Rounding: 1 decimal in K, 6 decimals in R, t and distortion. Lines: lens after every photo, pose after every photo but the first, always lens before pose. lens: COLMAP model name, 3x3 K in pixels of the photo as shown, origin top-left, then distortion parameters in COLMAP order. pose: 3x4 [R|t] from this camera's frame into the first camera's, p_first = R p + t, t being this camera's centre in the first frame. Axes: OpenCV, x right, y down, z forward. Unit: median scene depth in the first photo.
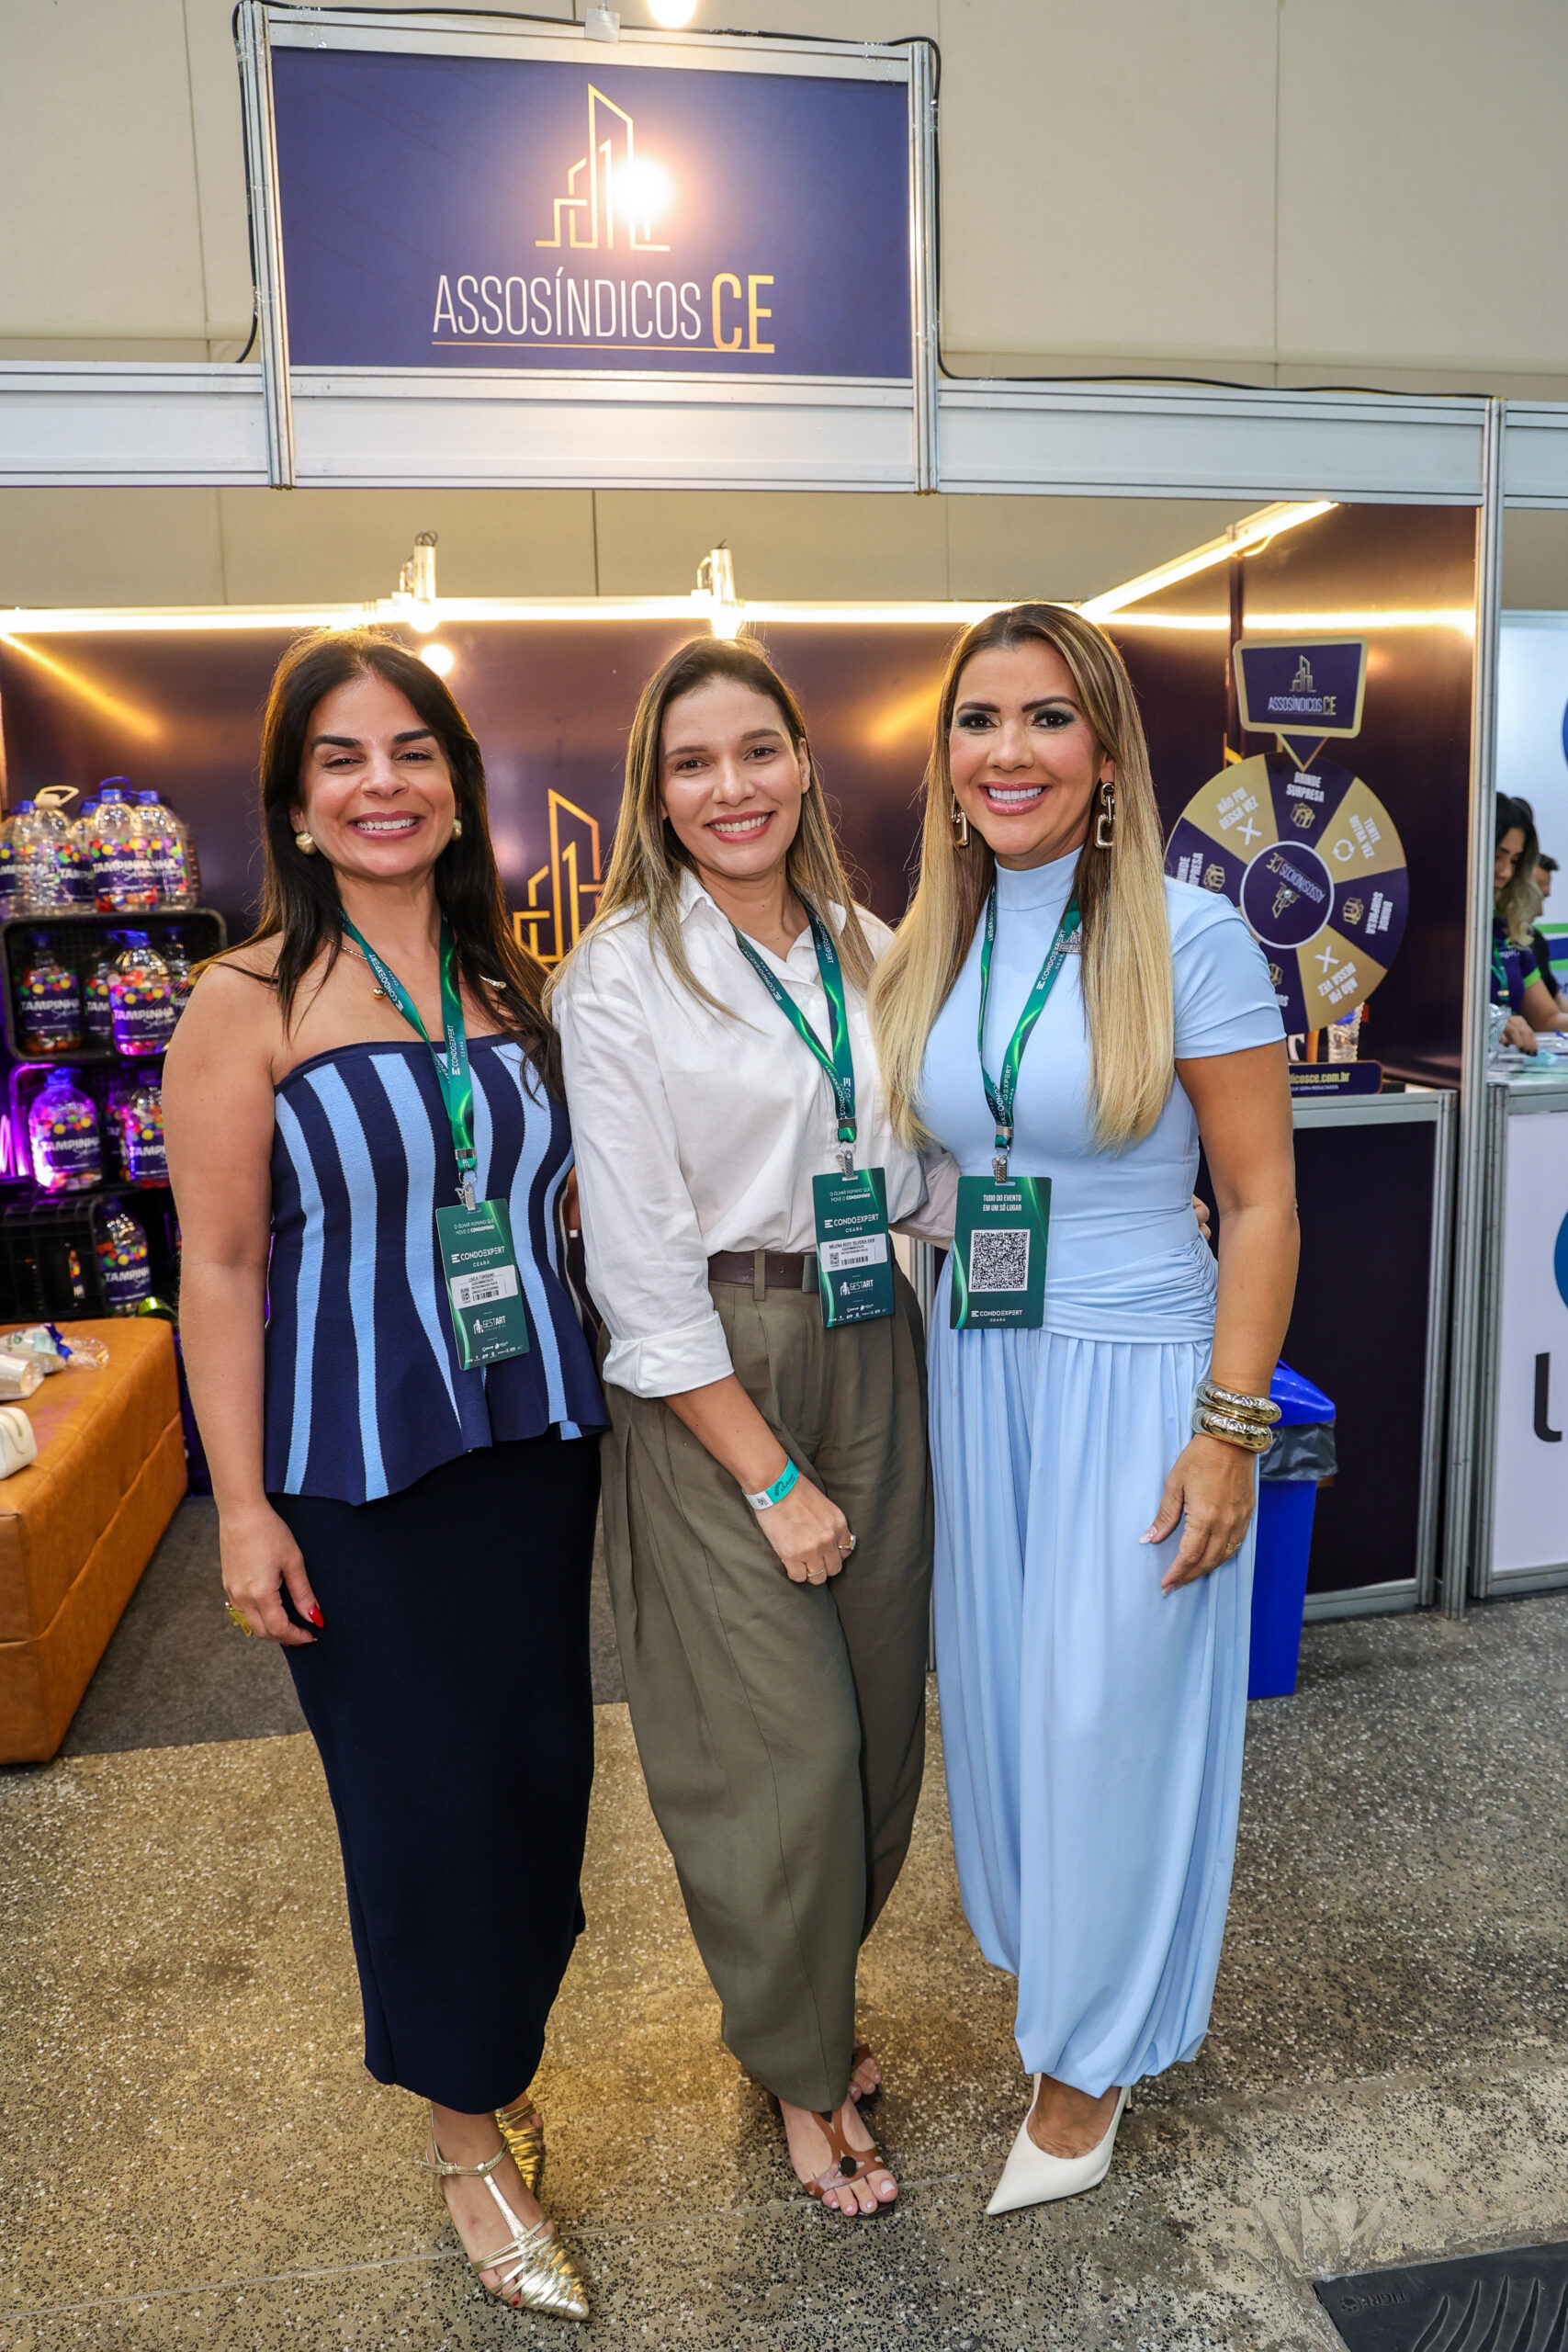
lens RADIAL K [[1634.6, 0, 787.0], [0, 1634.6, 1172.0], [0, 0, 1]] dist [-0.077128, 0.051687]
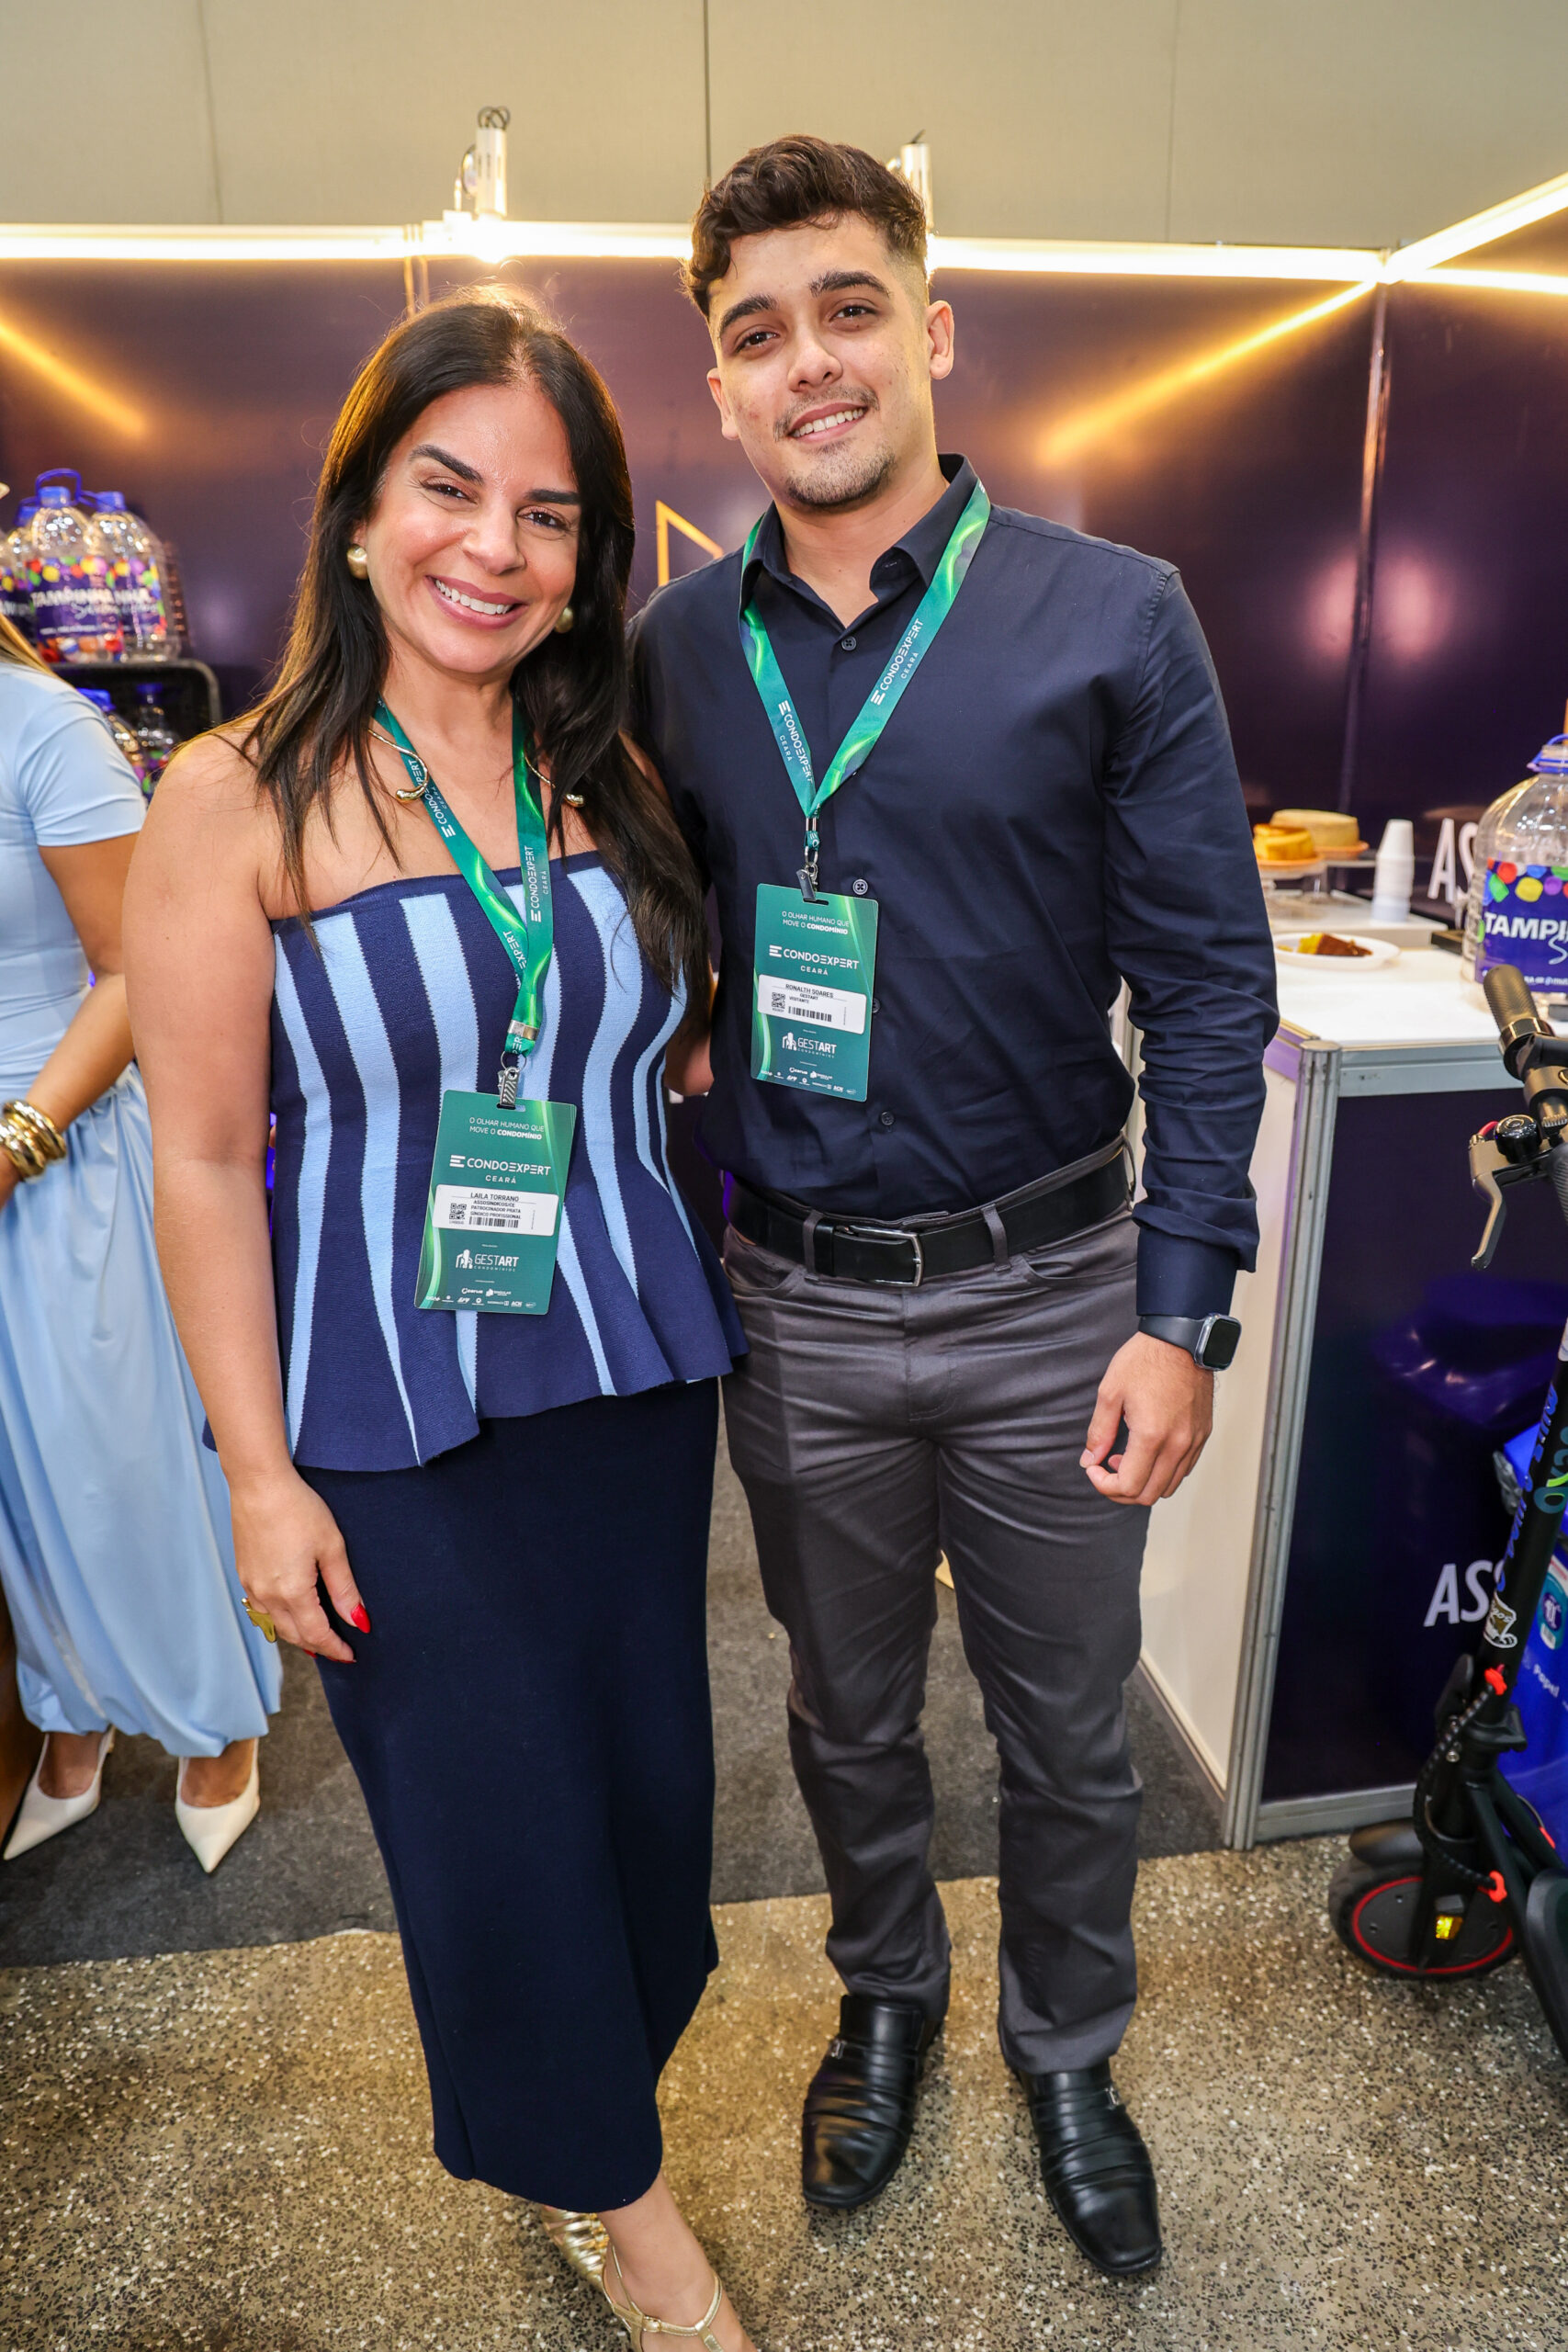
lens RADIAL K [[1640.1, 0, 784.0], [0, 1640.1, 1176.0], [0, 0, 1]] dist [-0.084633, 0.056675]
pose [[0.999170, 0.022407, -0.034005, -0.094547], [-0.017789, 0.991286, 0.130521, -0.047920], [0.036634, -0.129808, 0.990862, 0.389099]]
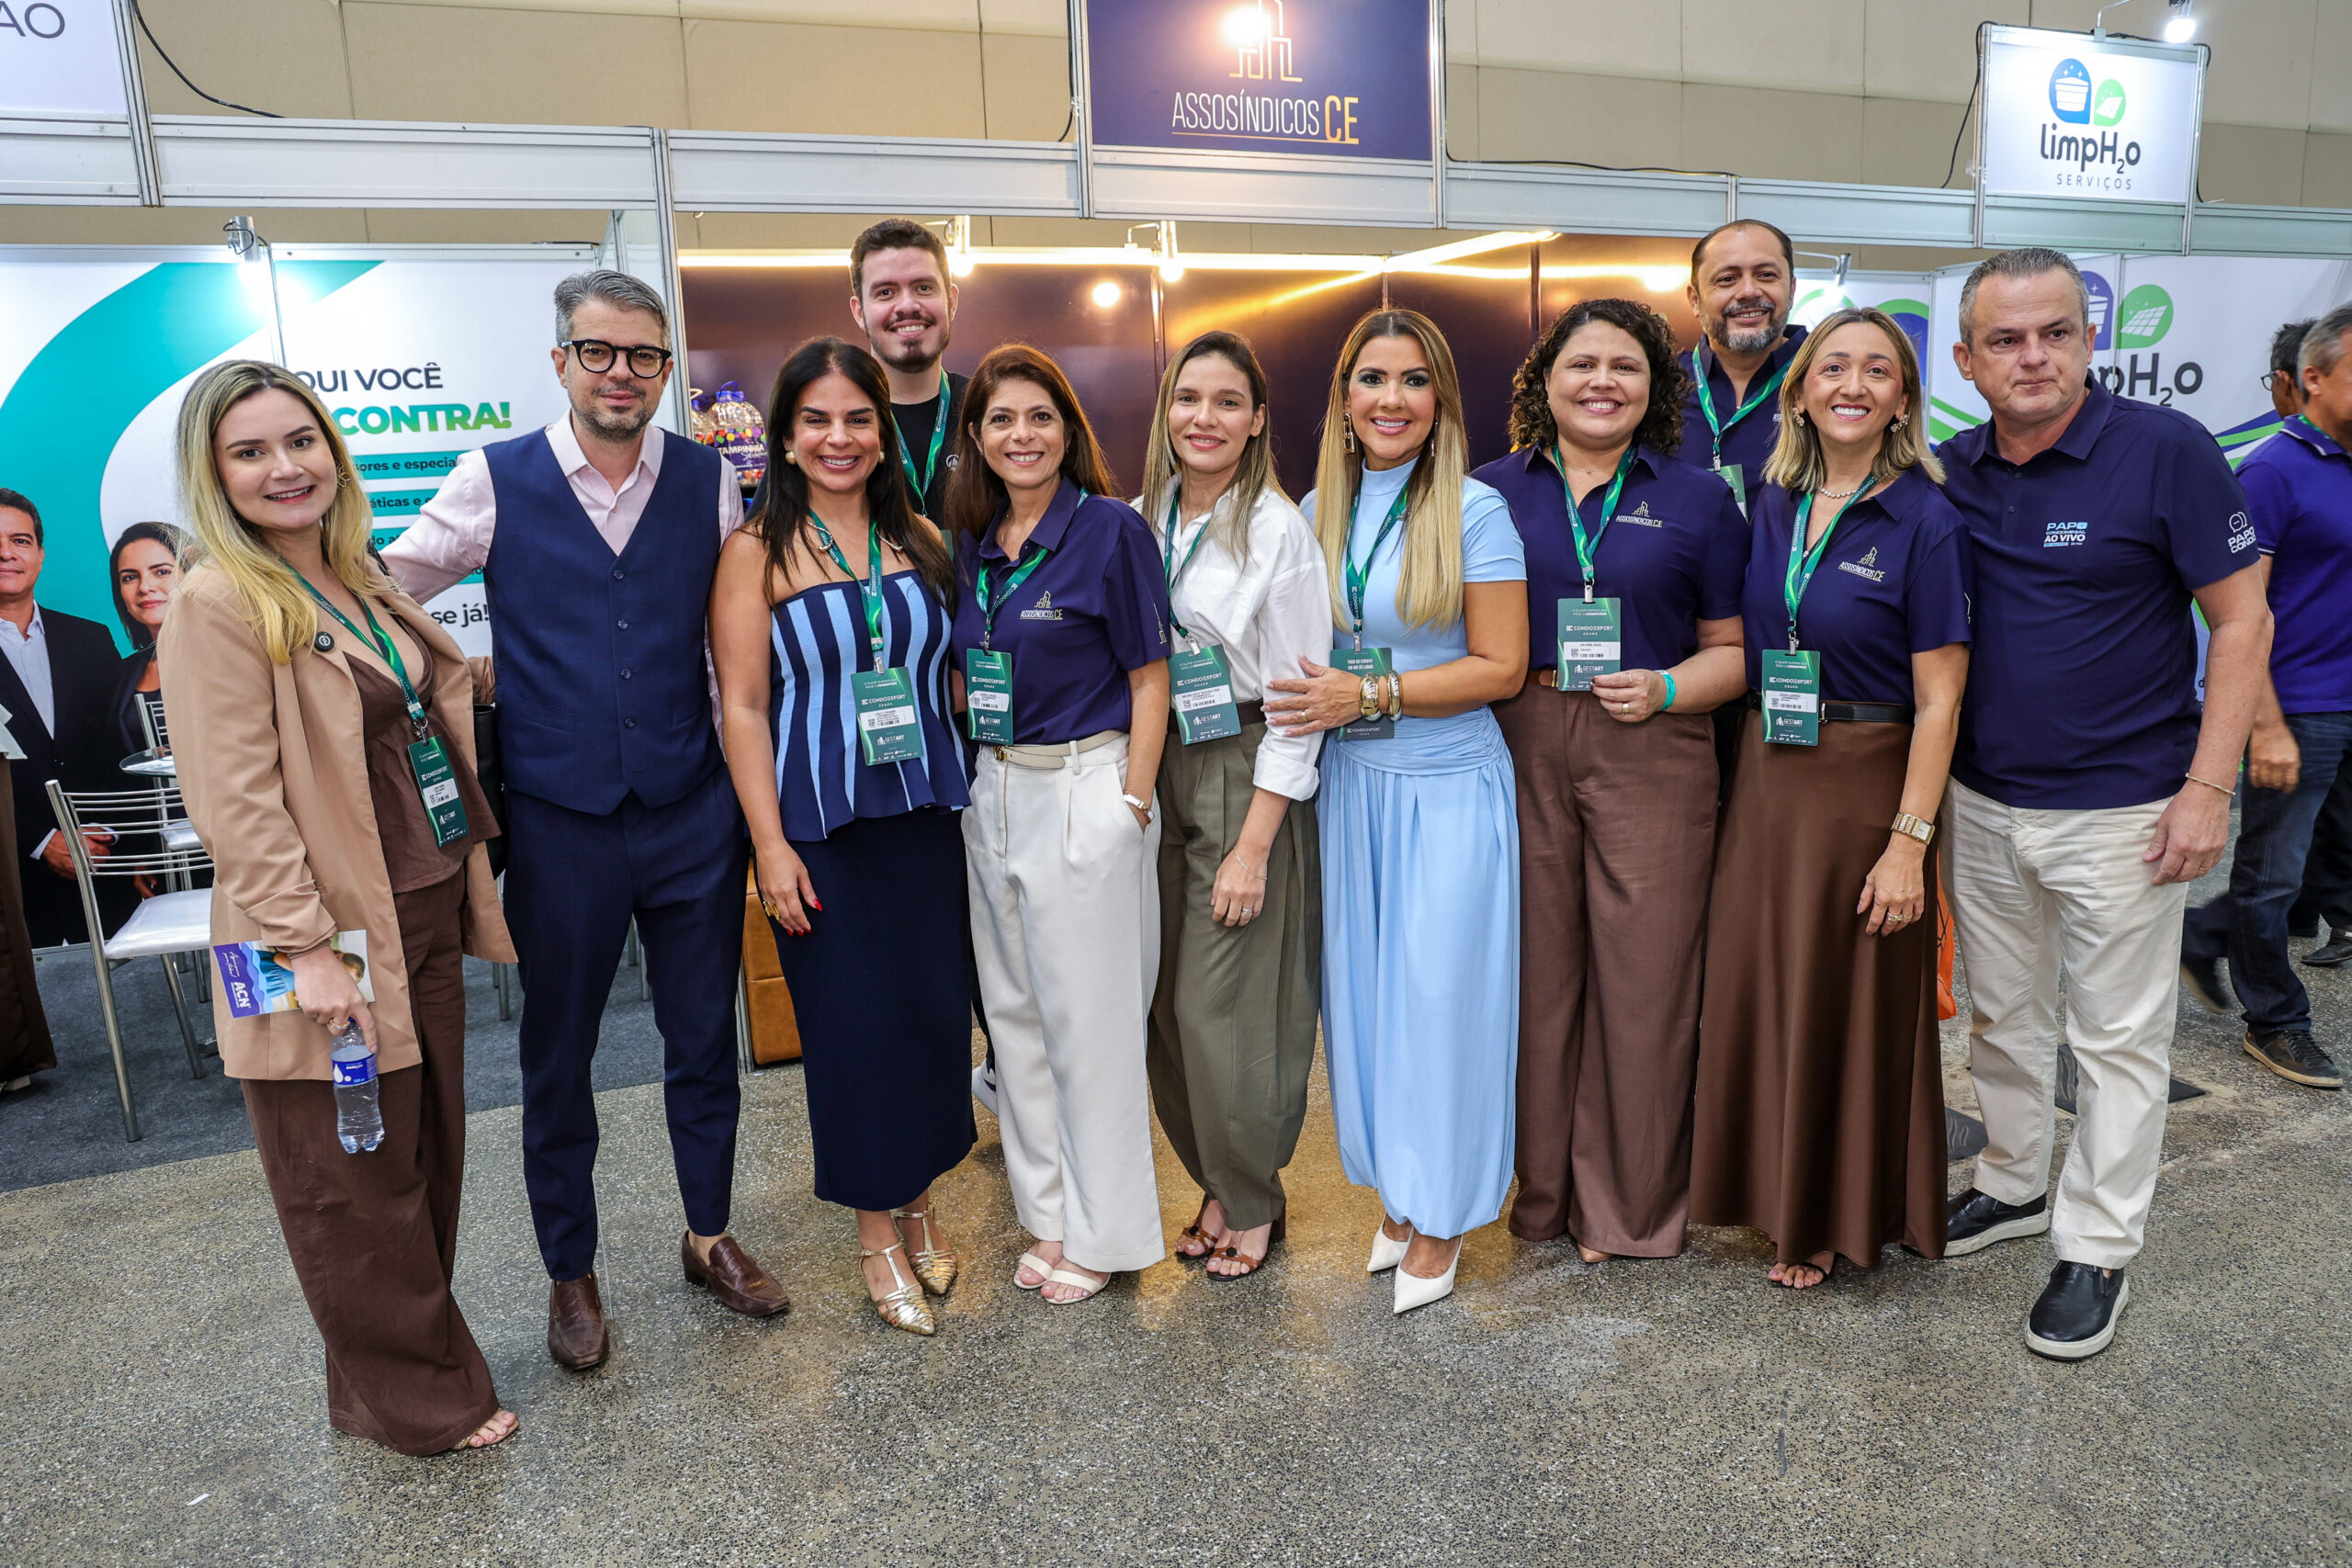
lens RADIAL K [[1640.1, 0, 1207.5], [0, 1640.1, 788.6], [0, 0, 1]] dist [-0.084633, 0.056675]
pose [[0.972846, -0.050051, 0.225978, -0.506514], [0.043944, 0.998522, 0.031979, 0.088548], [-0.227244, -0.021181, 0.973607, -0.546873]]
